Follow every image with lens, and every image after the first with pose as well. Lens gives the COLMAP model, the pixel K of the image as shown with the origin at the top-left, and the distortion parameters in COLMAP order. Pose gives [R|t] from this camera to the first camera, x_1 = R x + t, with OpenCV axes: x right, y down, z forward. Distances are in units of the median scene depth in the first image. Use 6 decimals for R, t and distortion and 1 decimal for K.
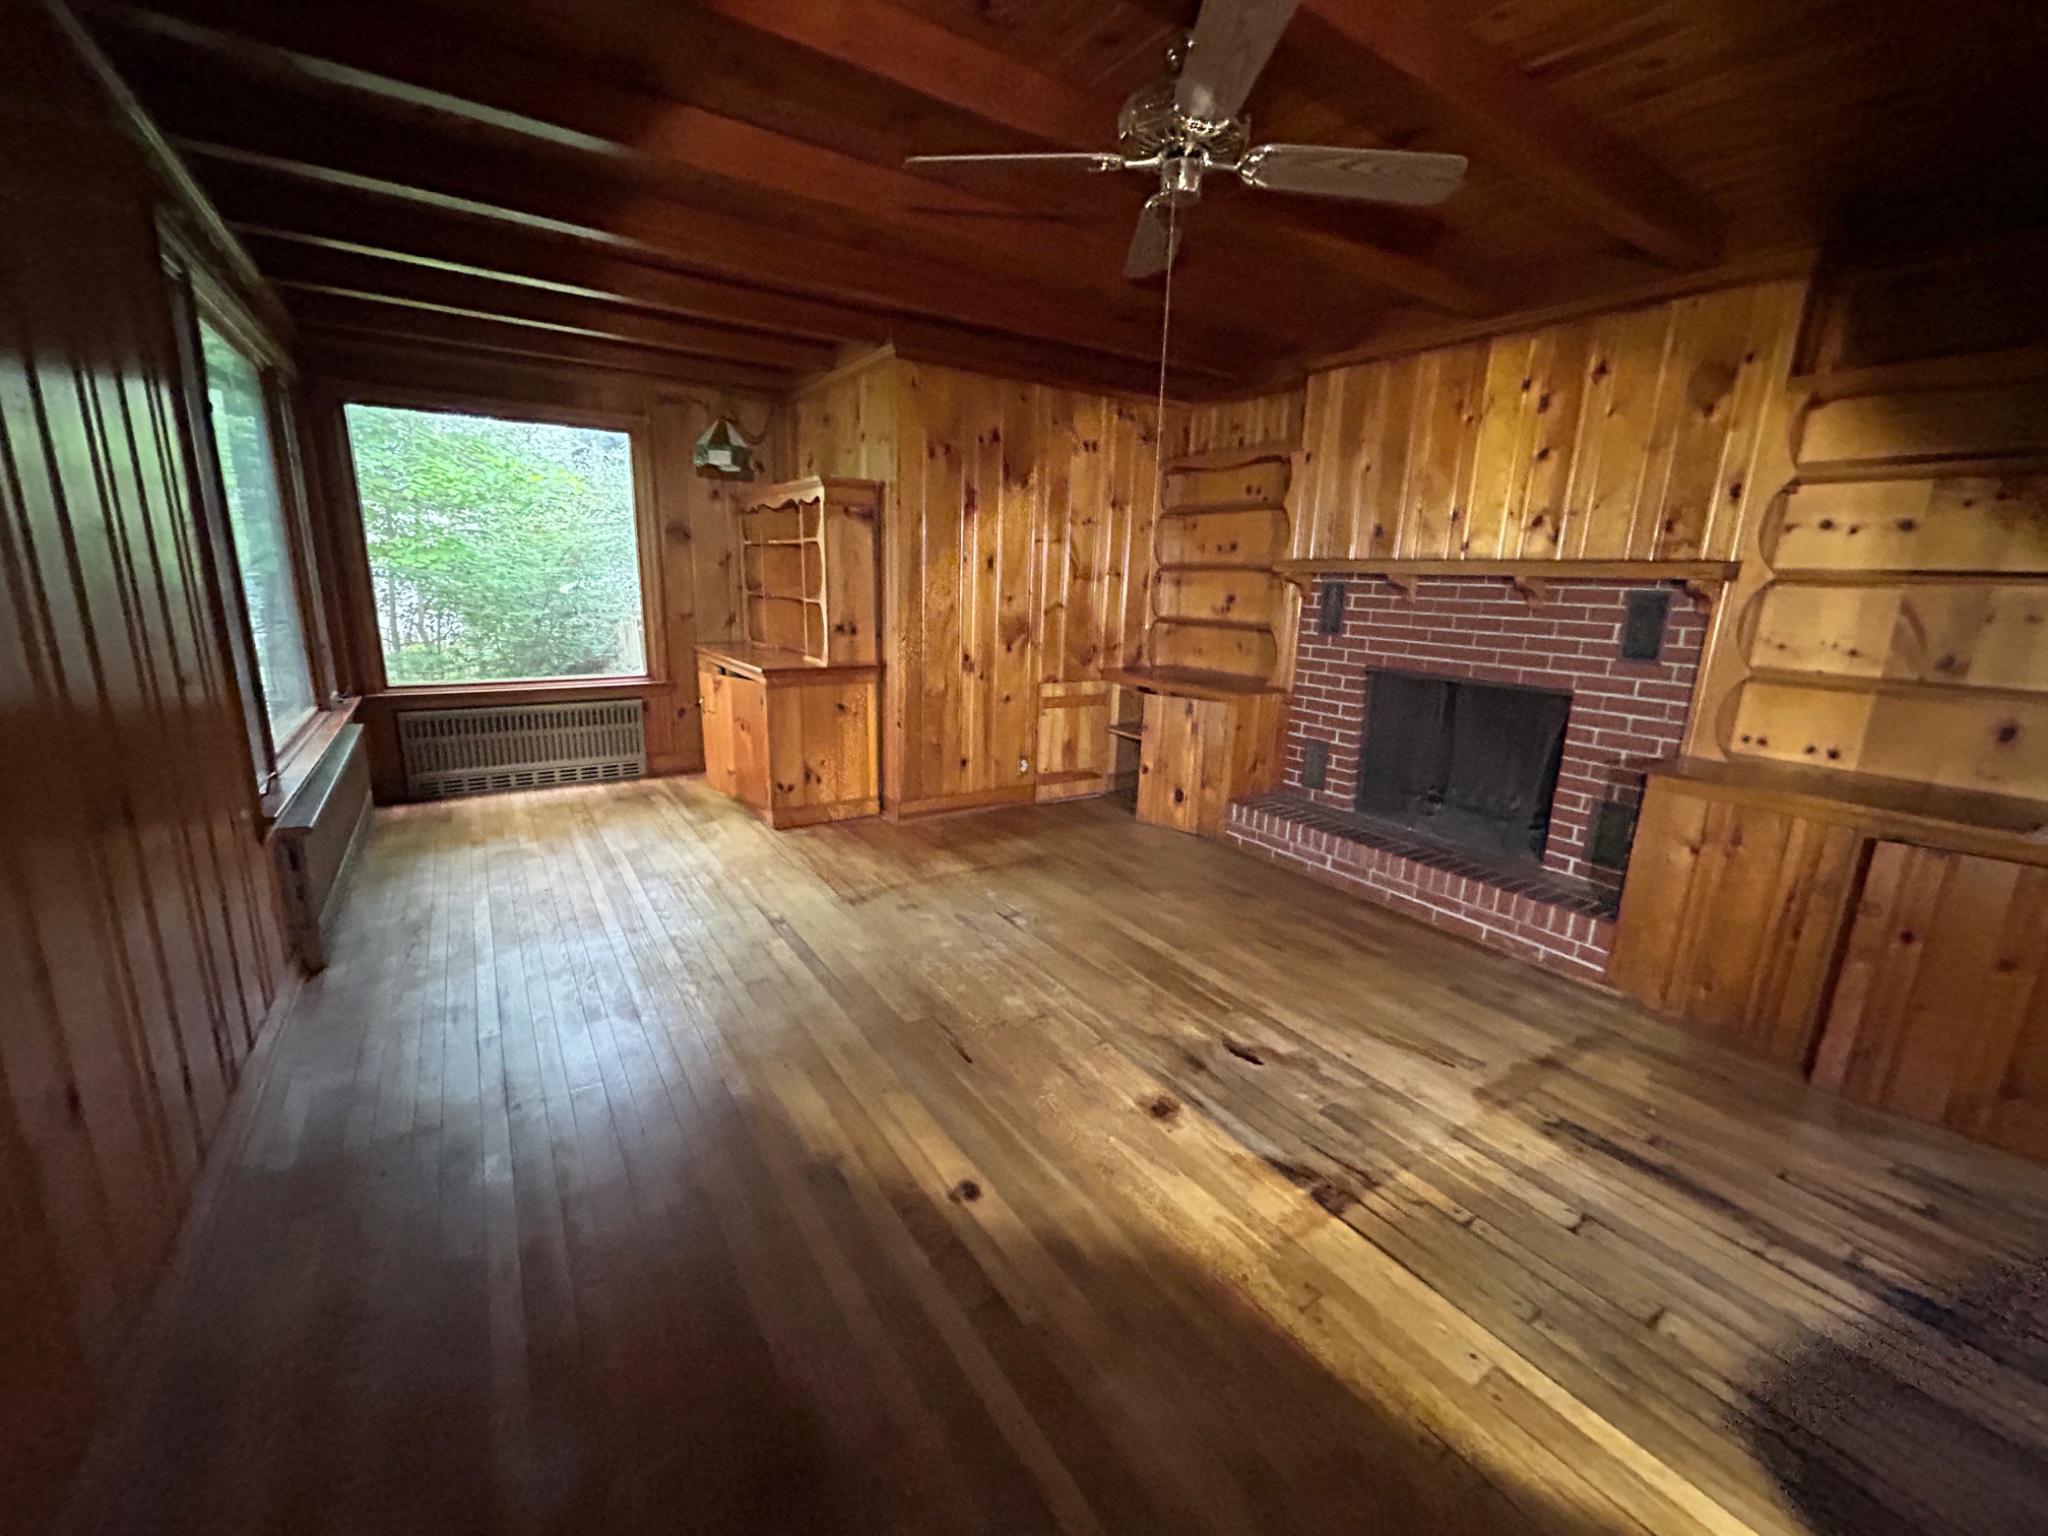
lens RADIAL K [[822.7, 0, 1023.9], [0, 822.7, 764.9], [0, 0, 1]] dist [-0.001720, 0.000148]
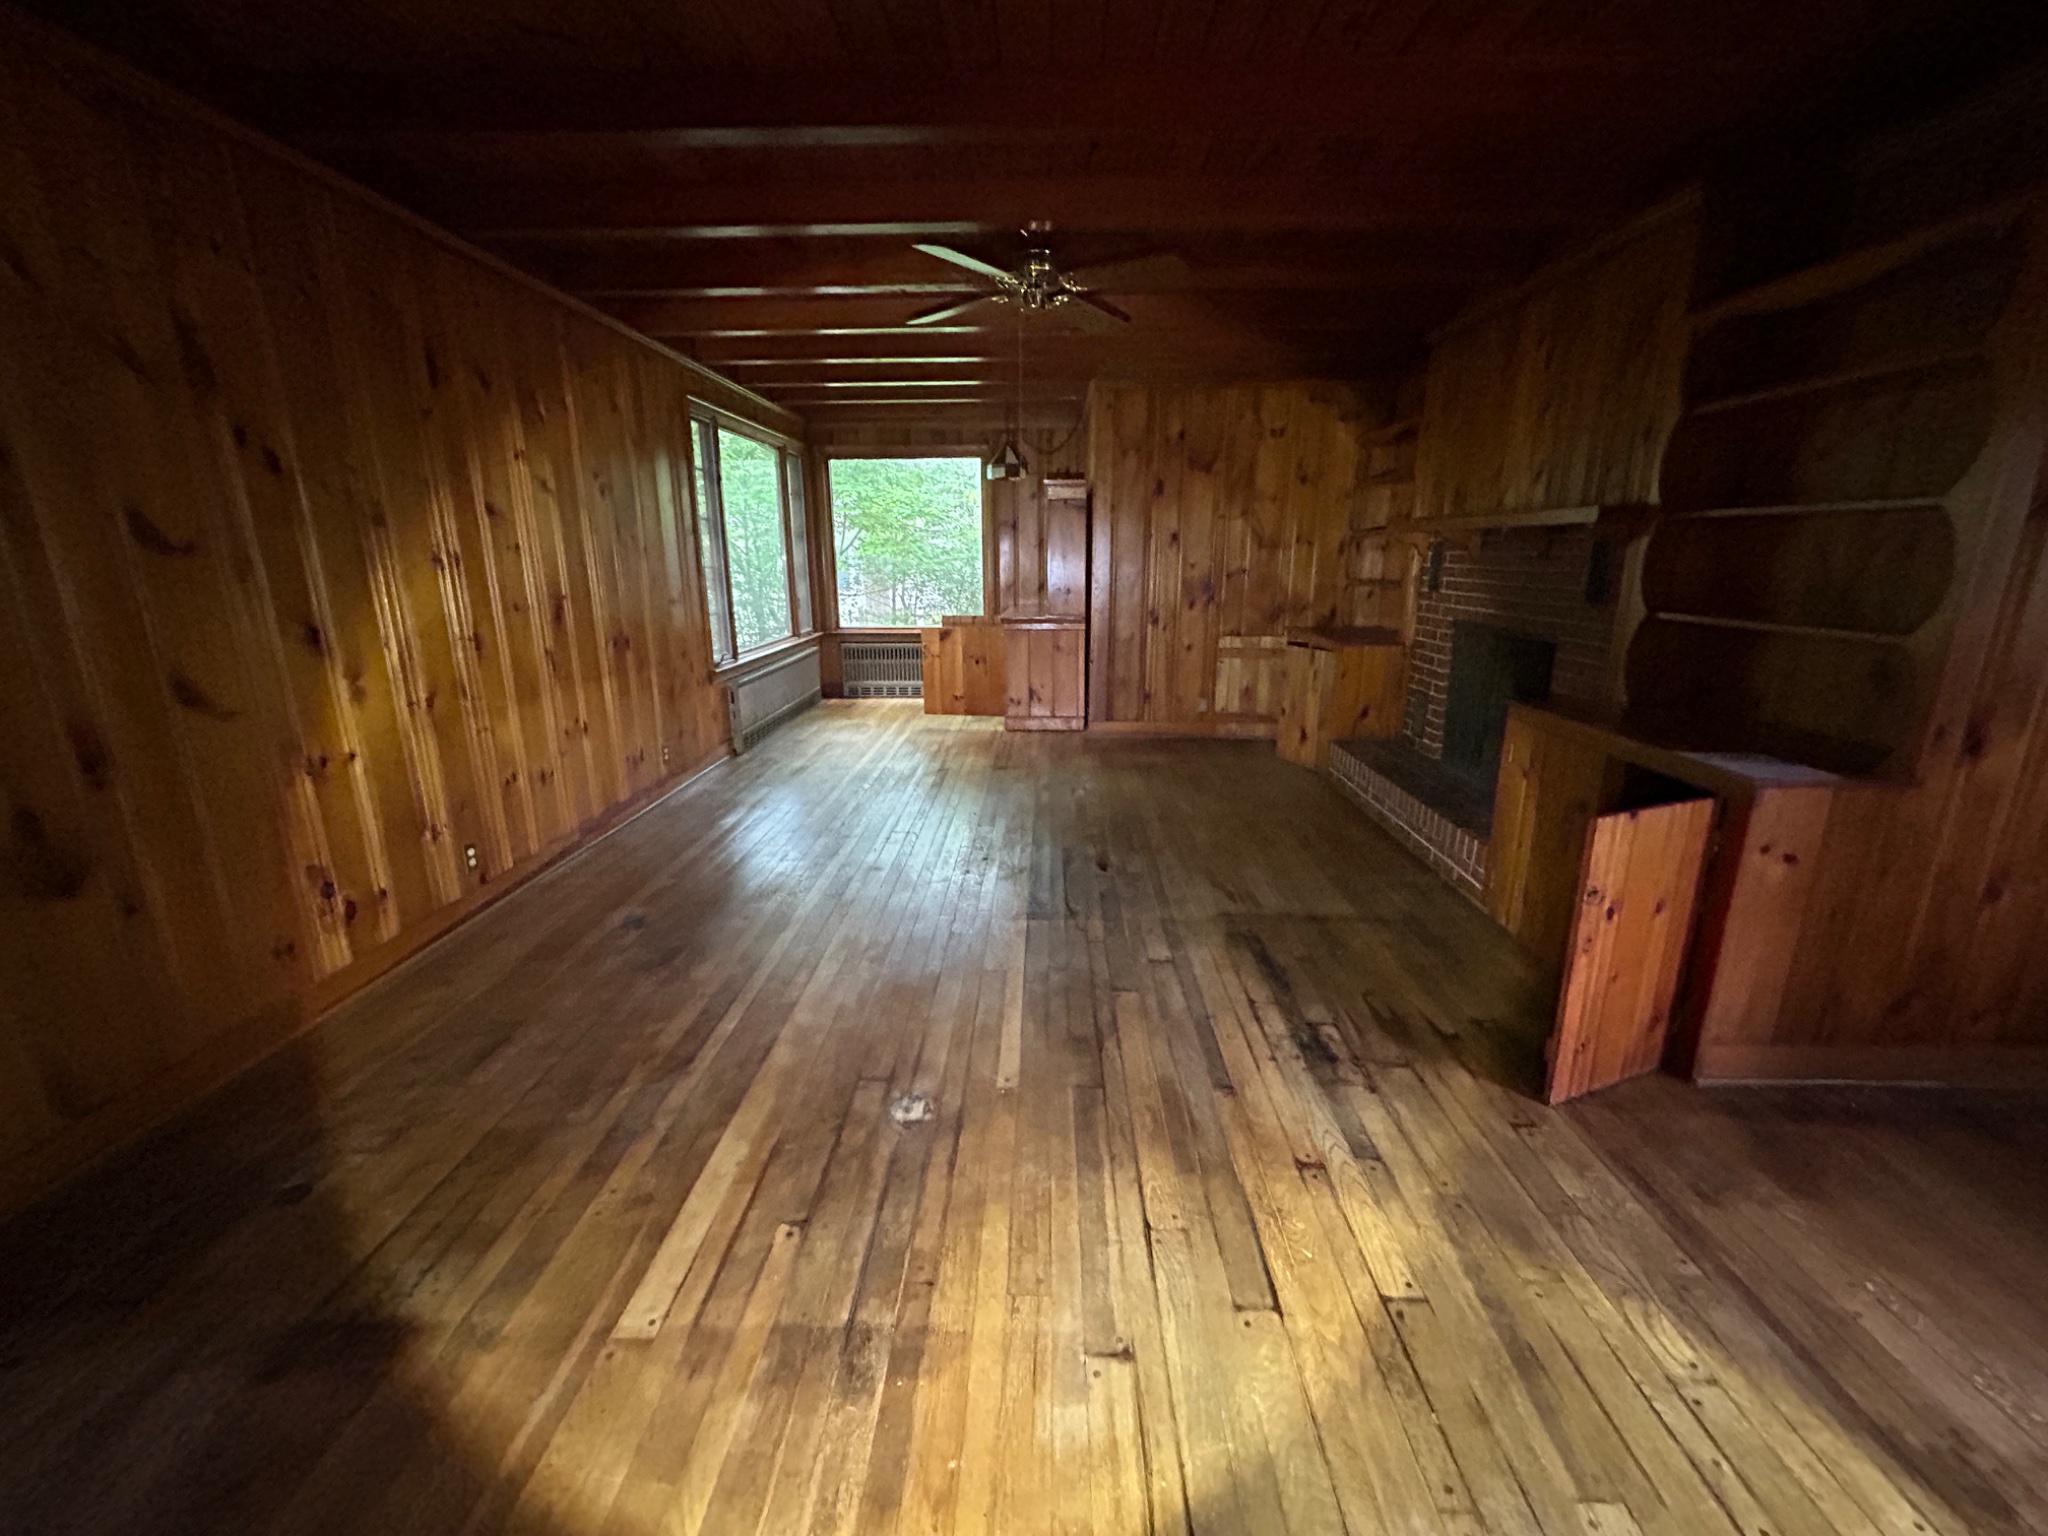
lens RADIAL K [[822.7, 0, 1023.6], [0, 822.7, 762.1], [0, 0, 1]] dist [-0.001720, 0.000148]
pose [[0.814888, 0.111050, -0.568880, 0.502376], [-0.103264, 0.993588, 0.046037, 0.059493], [0.570345, 0.021230, 0.821131, -0.151066]]
